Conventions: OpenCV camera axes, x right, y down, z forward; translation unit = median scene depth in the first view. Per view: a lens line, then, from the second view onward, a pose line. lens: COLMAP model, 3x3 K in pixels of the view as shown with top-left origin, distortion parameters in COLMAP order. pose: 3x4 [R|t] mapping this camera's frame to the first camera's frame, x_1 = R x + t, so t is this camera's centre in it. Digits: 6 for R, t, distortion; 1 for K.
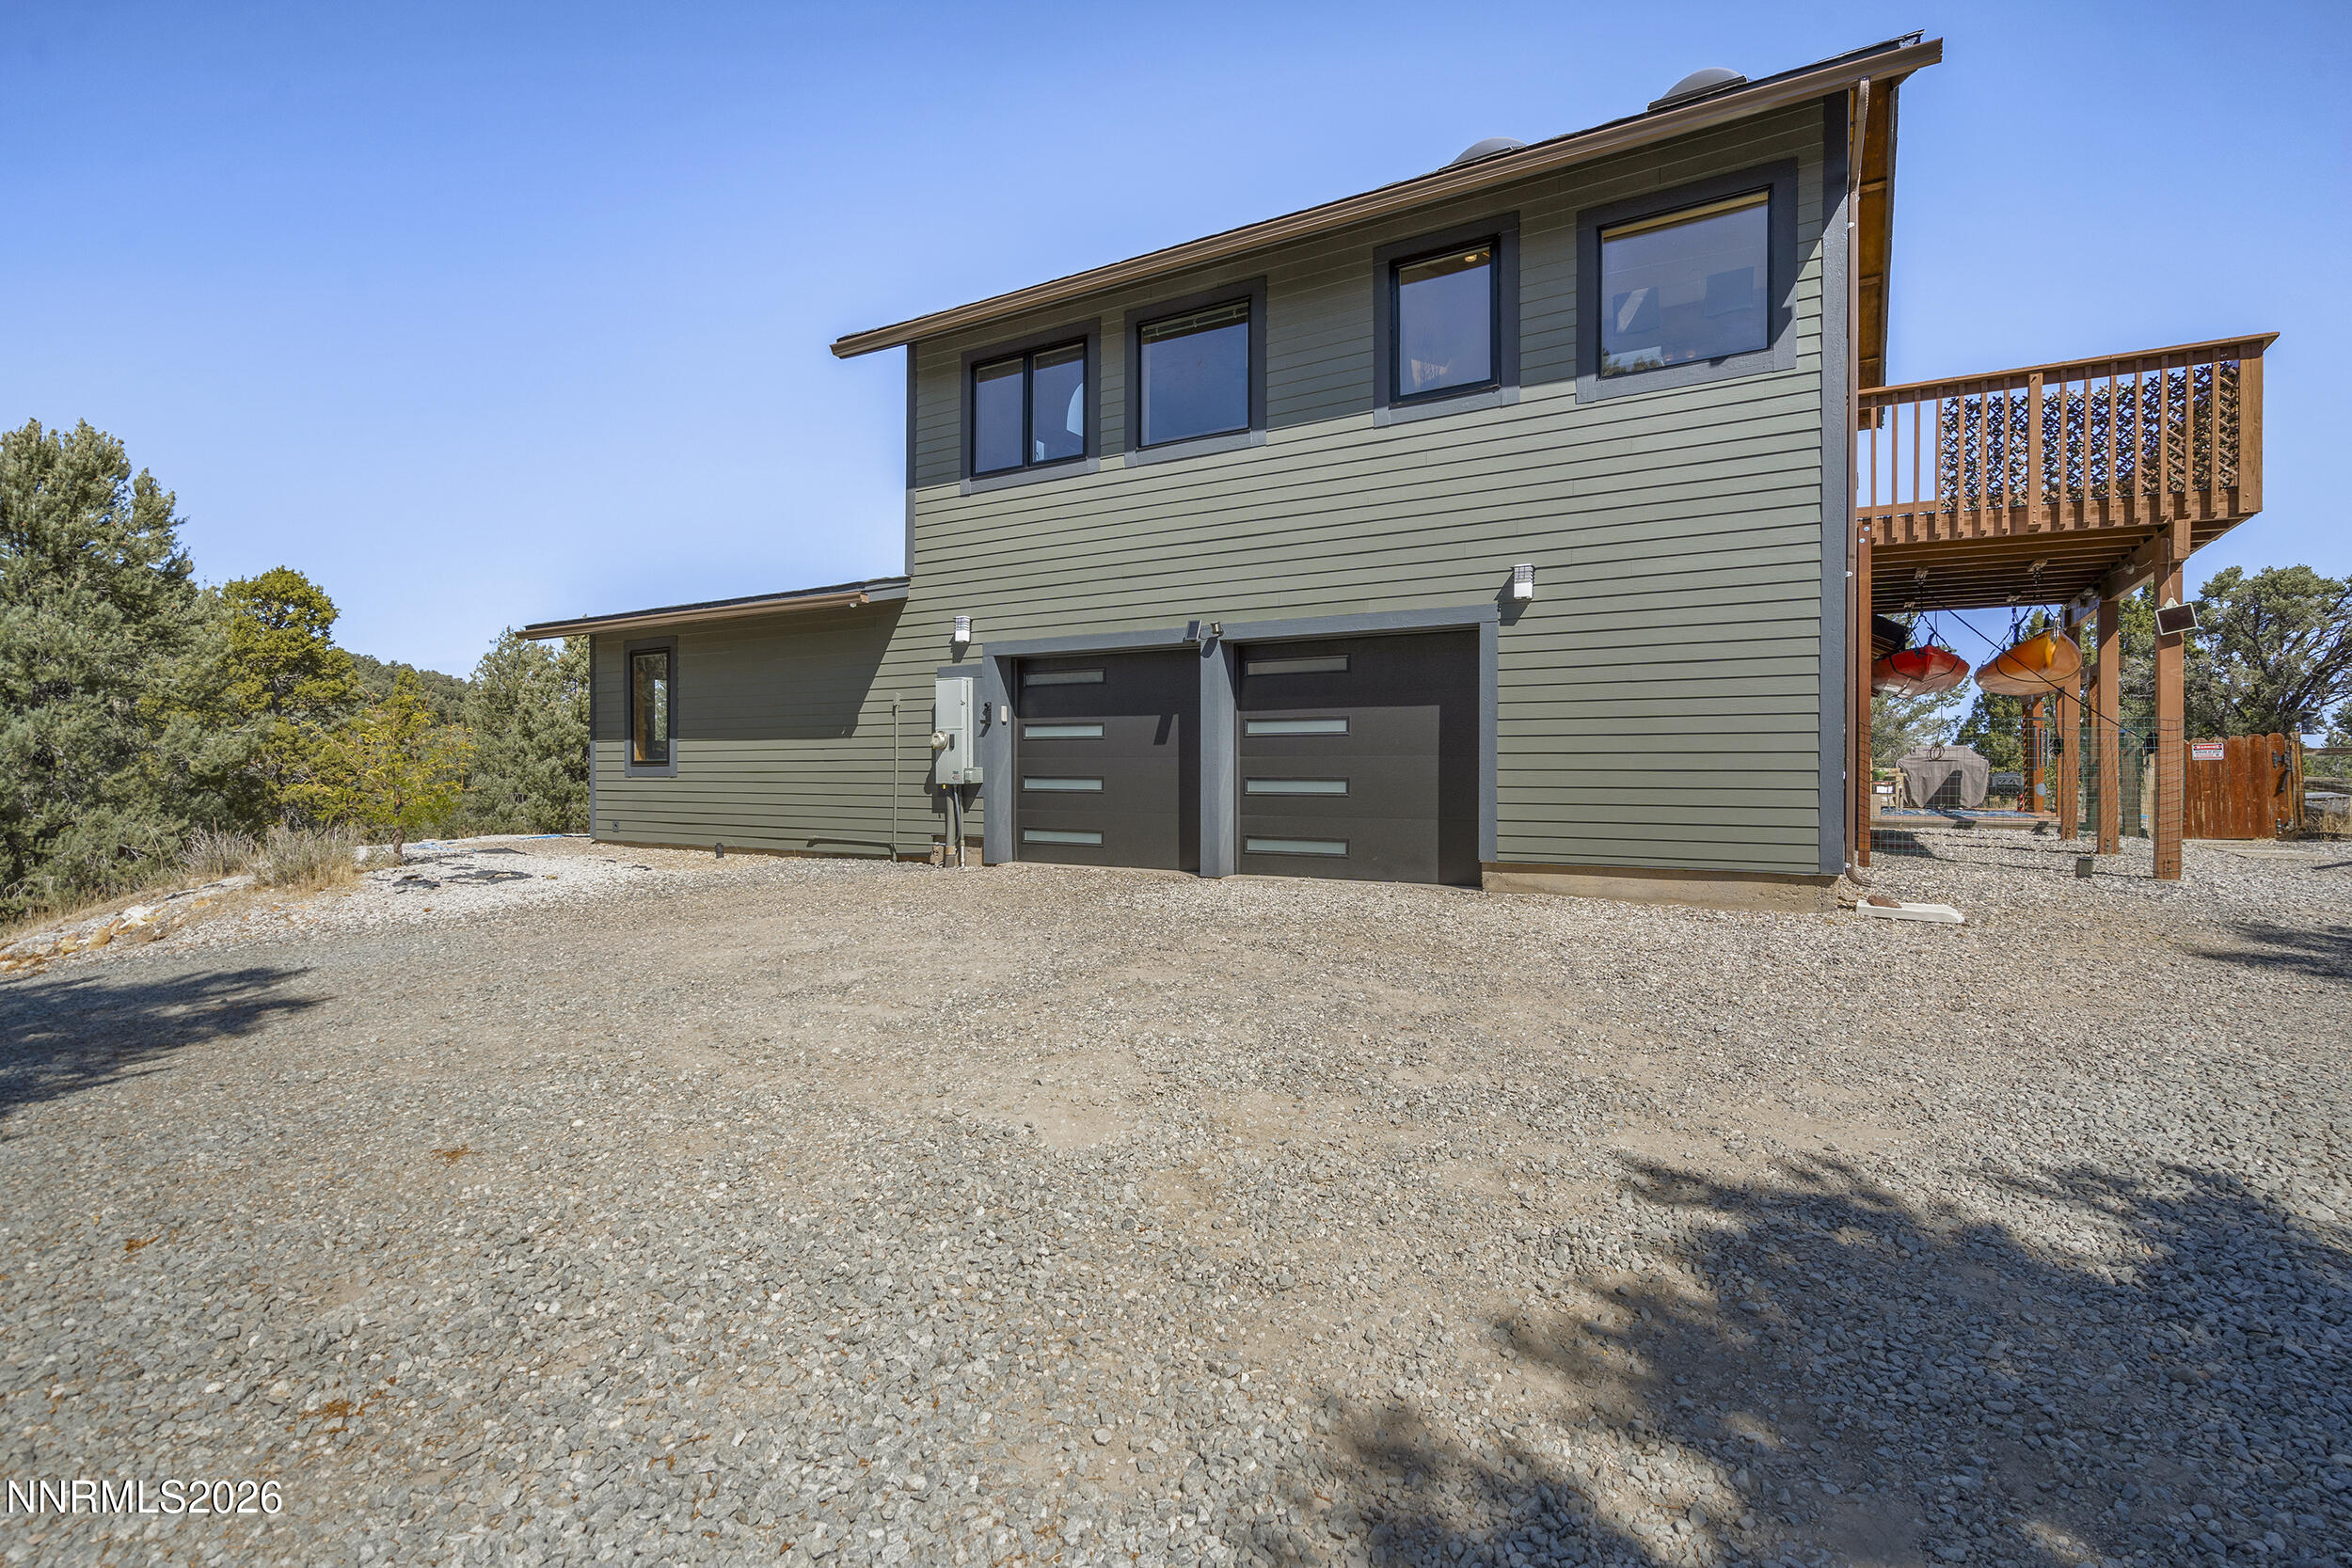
lens RADIAL K [[1070.6, 0, 1178.4], [0, 1070.6, 776.4], [0, 0, 1]] dist [0.000162, -0.000102]
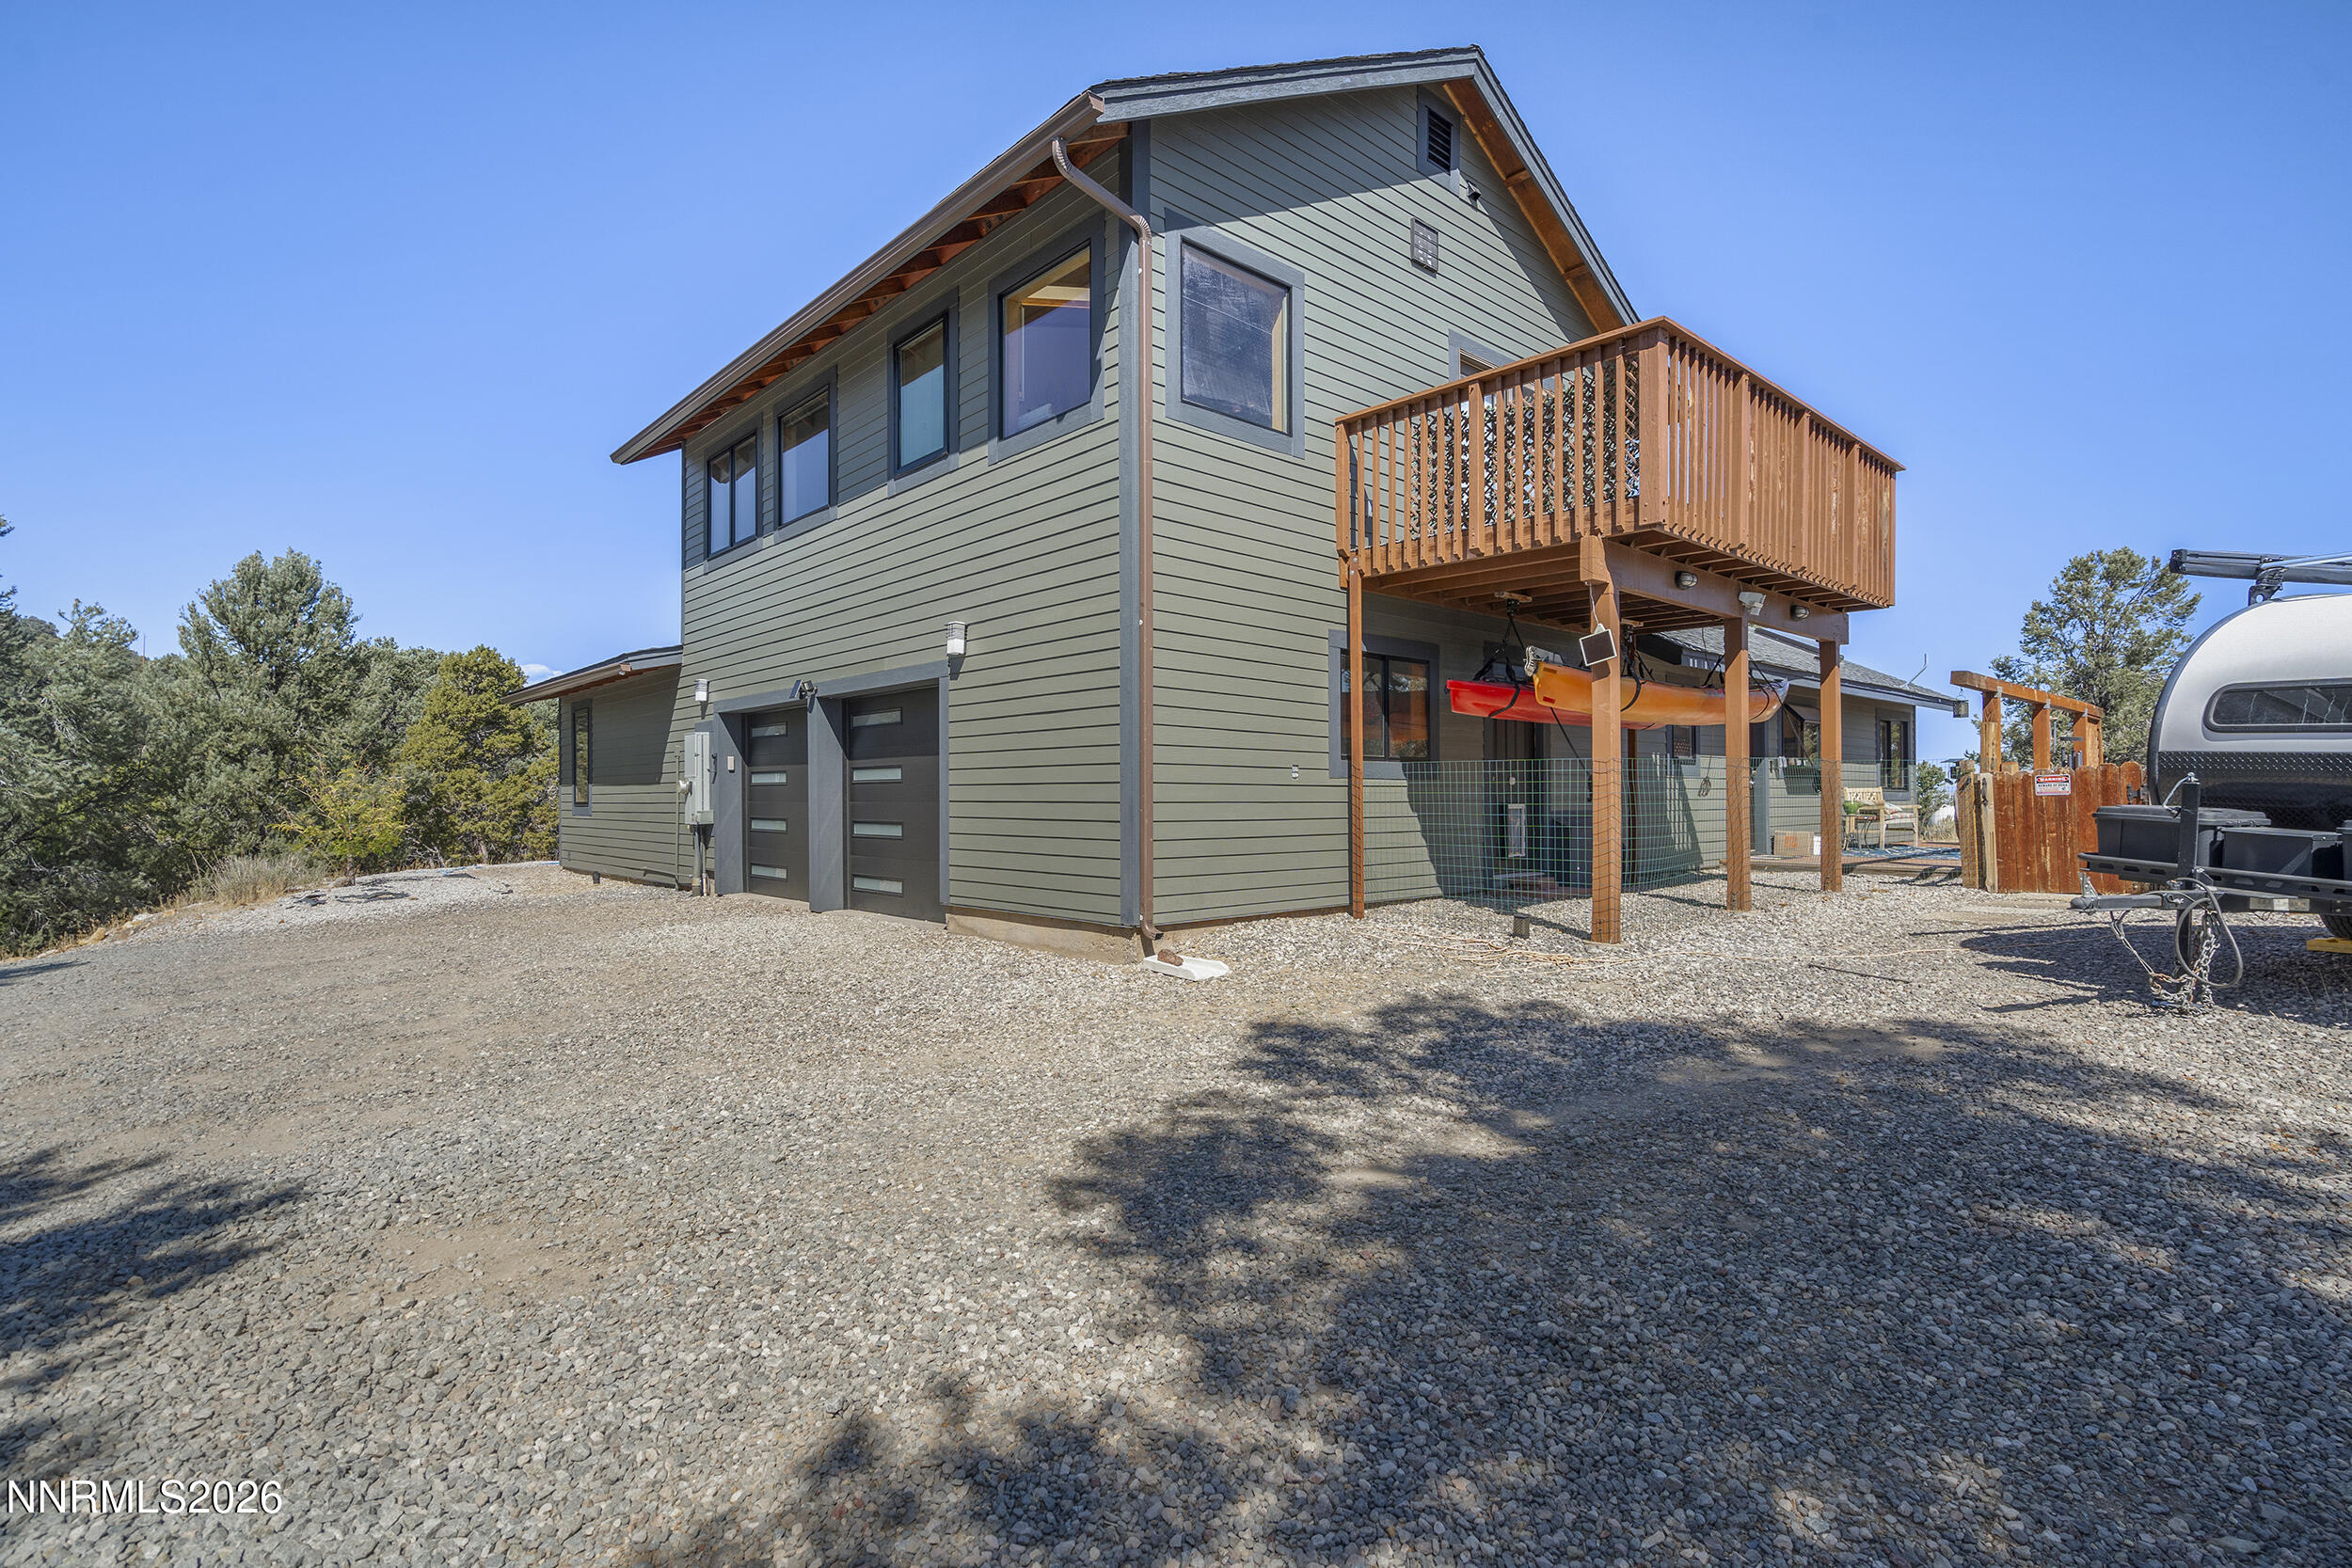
lens RADIAL K [[1070.6, 0, 1186.0], [0, 1070.6, 796.5], [0, 0, 1]] dist [0.000162, -0.000102]
pose [[0.960405, -0.005845, -0.278546, 0.710776], [0.004799, 0.999979, -0.004435, -0.017951], [0.278566, 0.002923, 0.960413, 0.046291]]
